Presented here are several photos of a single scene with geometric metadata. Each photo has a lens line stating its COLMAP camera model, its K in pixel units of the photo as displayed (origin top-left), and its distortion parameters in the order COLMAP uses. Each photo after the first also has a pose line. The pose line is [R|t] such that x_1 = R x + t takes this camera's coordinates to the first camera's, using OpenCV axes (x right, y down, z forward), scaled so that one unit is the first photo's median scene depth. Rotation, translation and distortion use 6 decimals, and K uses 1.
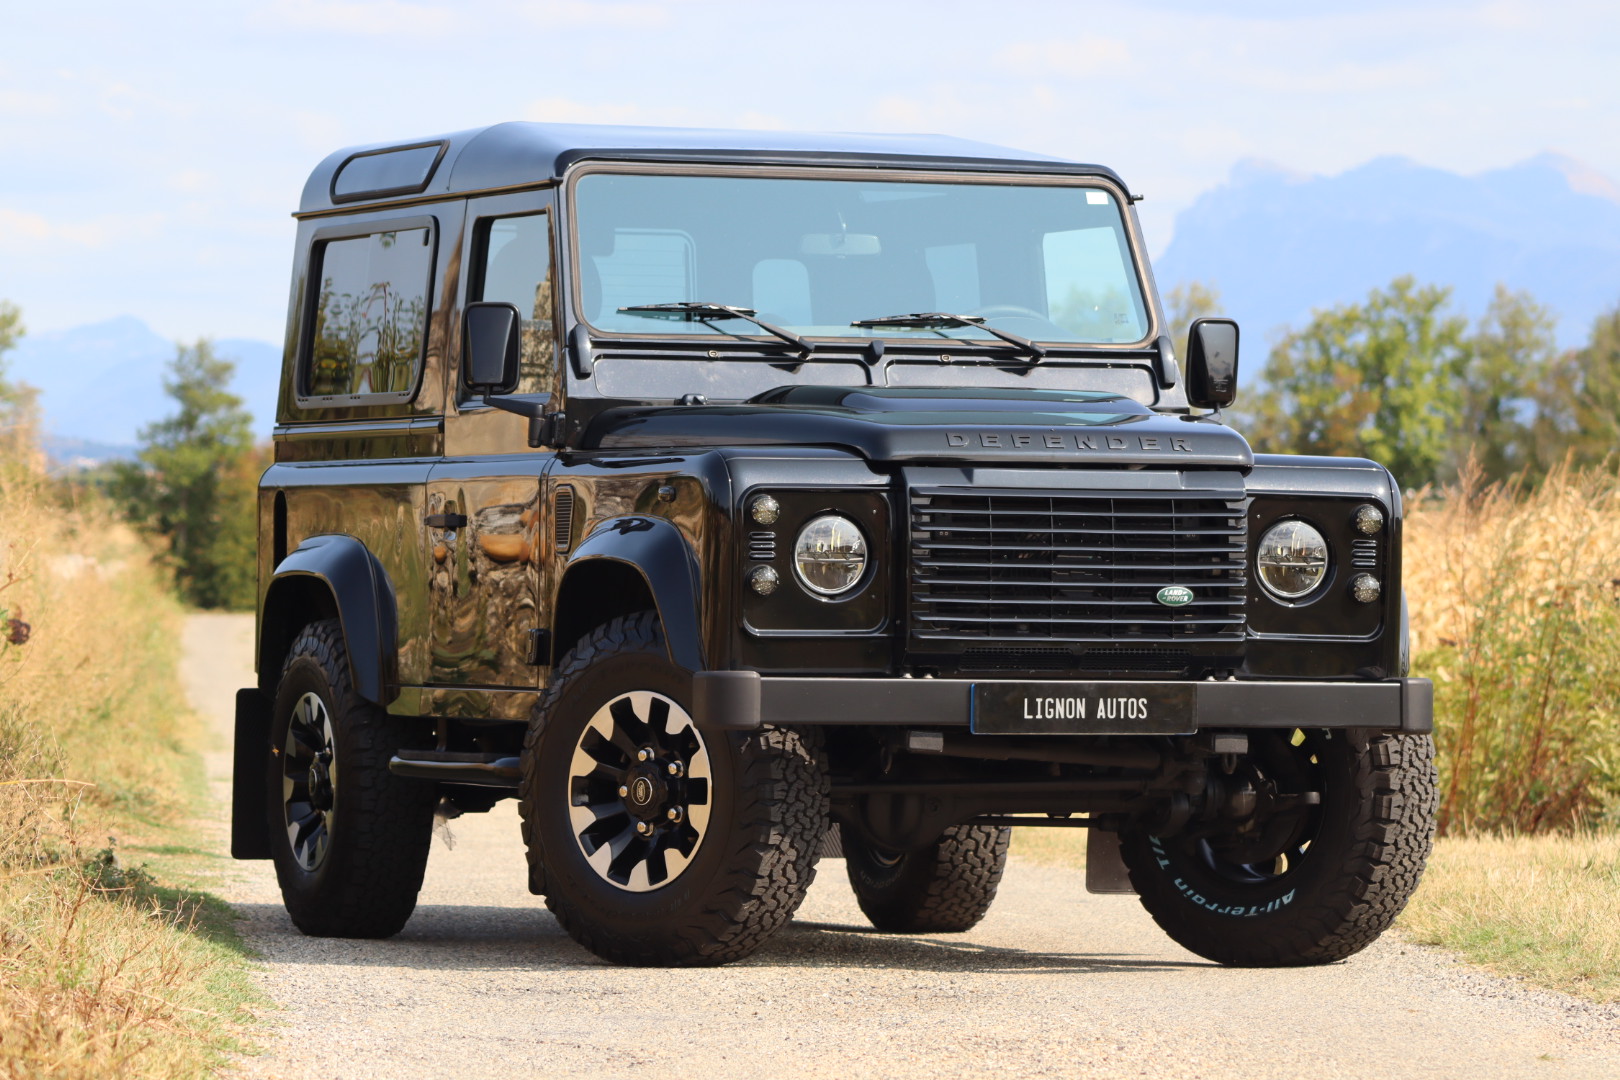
lens RADIAL K [[8934.6, 0, 810.0], [0, 8934.6, 540.0], [0, 0, 1]] dist [0.369828, 6.774453]
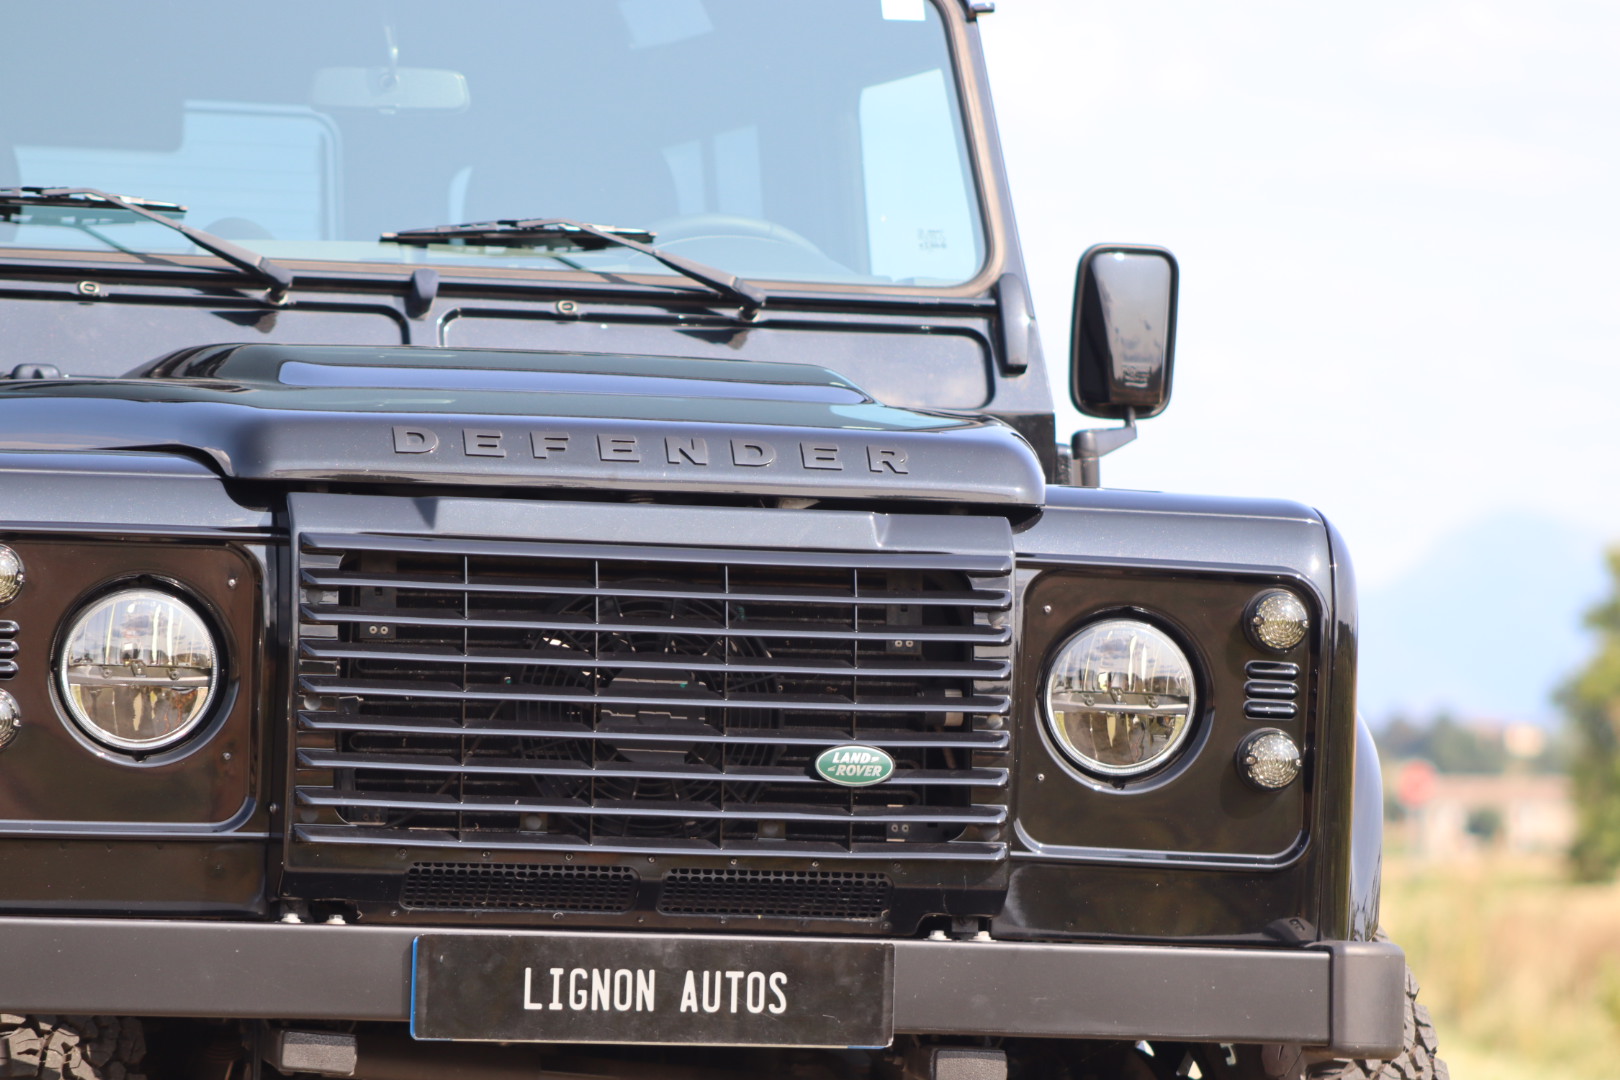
lens RADIAL K [[11064.1, 0, 810.0], [0, 11064.1, 540.0], [0, 0, 1]] dist [1.133022, 1.745685]
pose [[0.994022, 0.013391, -0.108358, 0.102902], [-0.016214, 0.999550, -0.025219, 0.009170], [0.107972, 0.026825, 0.993792, 0.389713]]
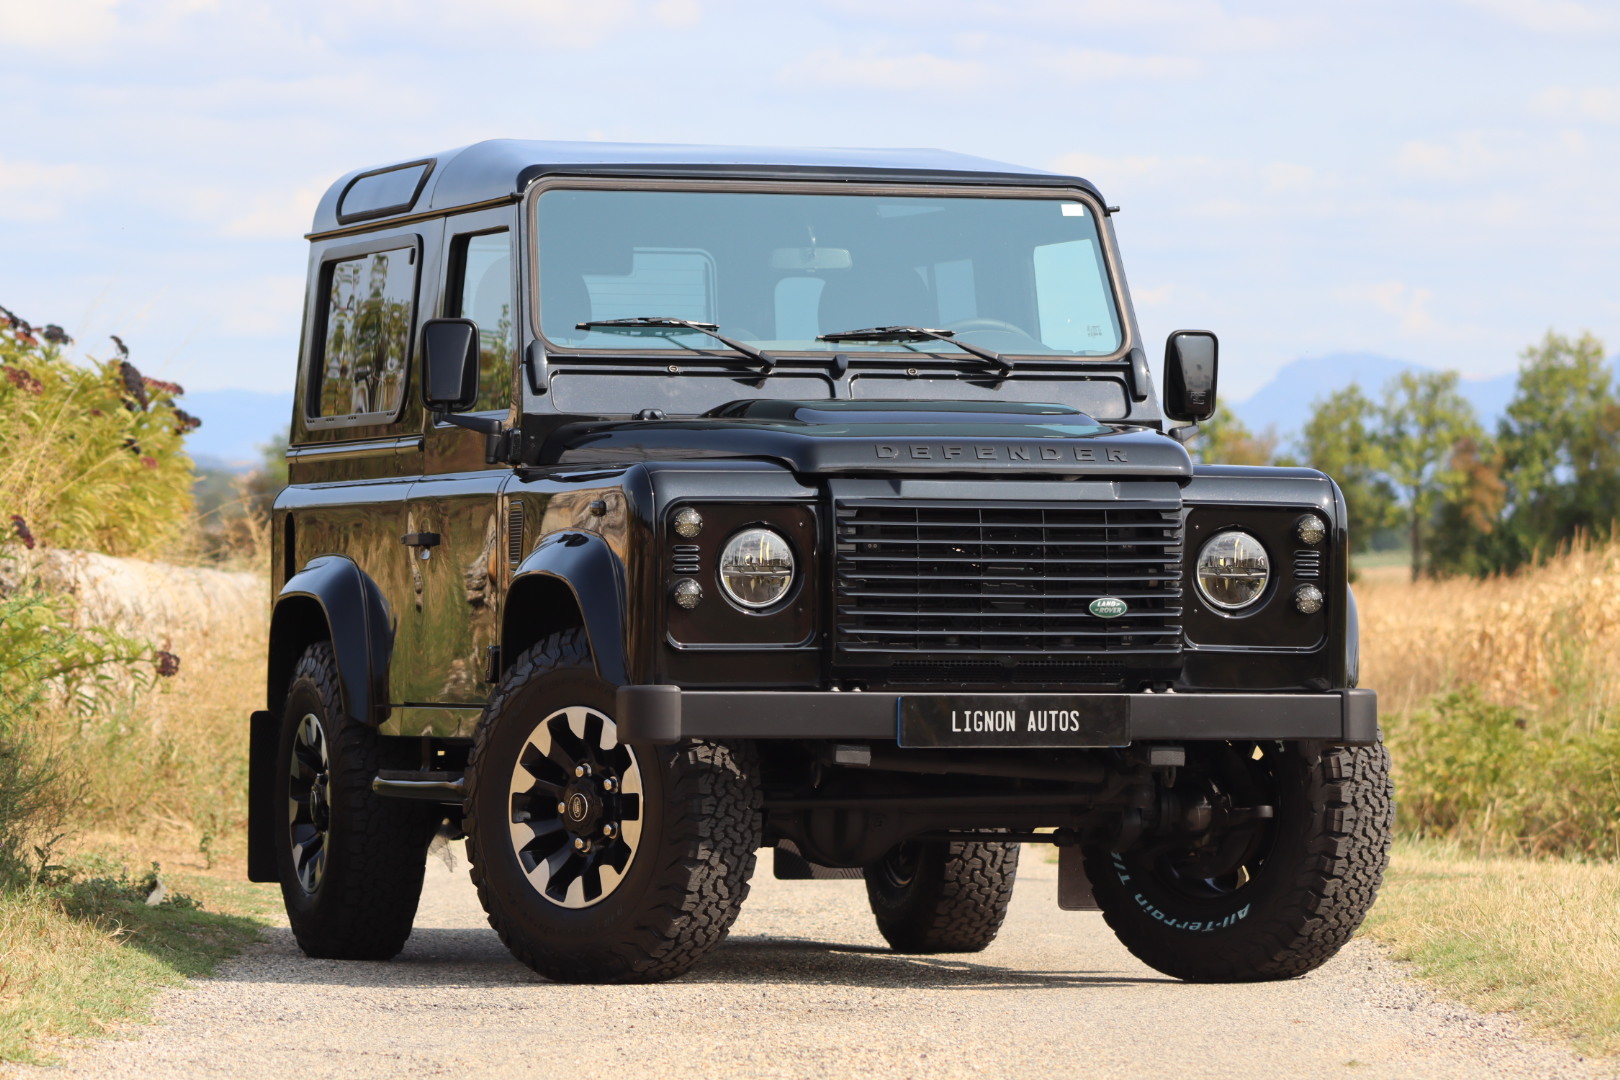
lens RADIAL K [[8934.6, 0, 810.0], [0, 8934.6, 540.0], [0, 0, 1]] dist [0.369828, 6.774453]
pose [[0.998137, -0.006835, -0.060626, 0.067150], [0.006475, 0.999960, -0.006129, 0.004586], [0.060665, 0.005725, 0.998142, 0.007959]]
